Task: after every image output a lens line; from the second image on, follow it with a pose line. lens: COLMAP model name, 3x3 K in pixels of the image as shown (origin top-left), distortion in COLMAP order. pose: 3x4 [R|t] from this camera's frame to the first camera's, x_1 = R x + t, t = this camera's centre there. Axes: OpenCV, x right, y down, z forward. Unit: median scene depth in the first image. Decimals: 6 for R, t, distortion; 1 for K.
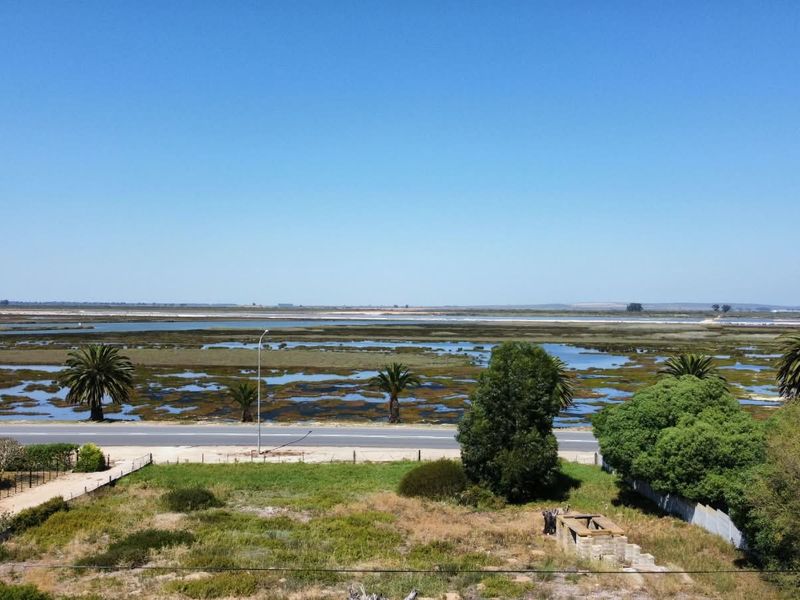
lens RADIAL K [[811.8, 0, 395.3], [0, 811.8, 302.6], [0, 0, 1]] dist [0.002473, -0.013210]
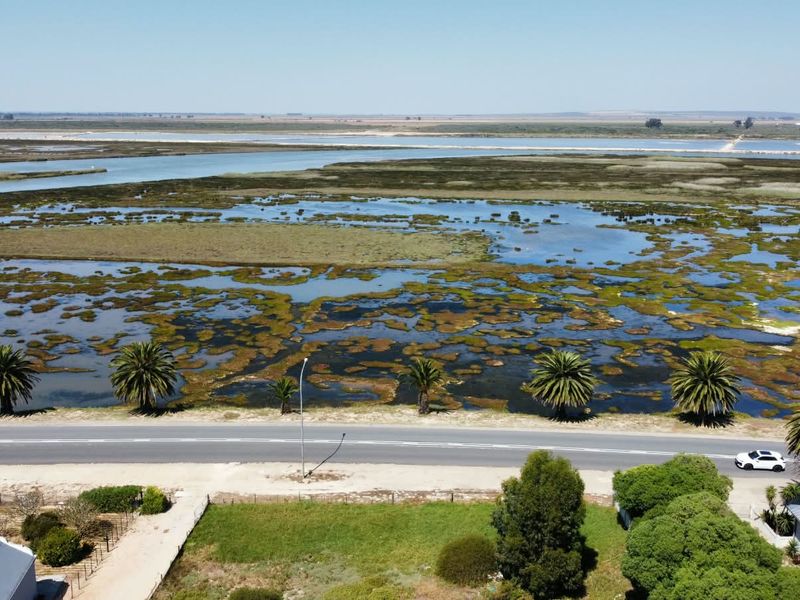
lens RADIAL K [[811.8, 0, 395.3], [0, 811.8, 302.6], [0, 0, 1]] dist [0.002473, -0.013210]
pose [[0.999905, -0.003293, -0.013382, -0.014813], [0.006489, 0.969144, 0.246408, -0.158032], [0.012158, -0.246471, 0.969074, 0.000170]]
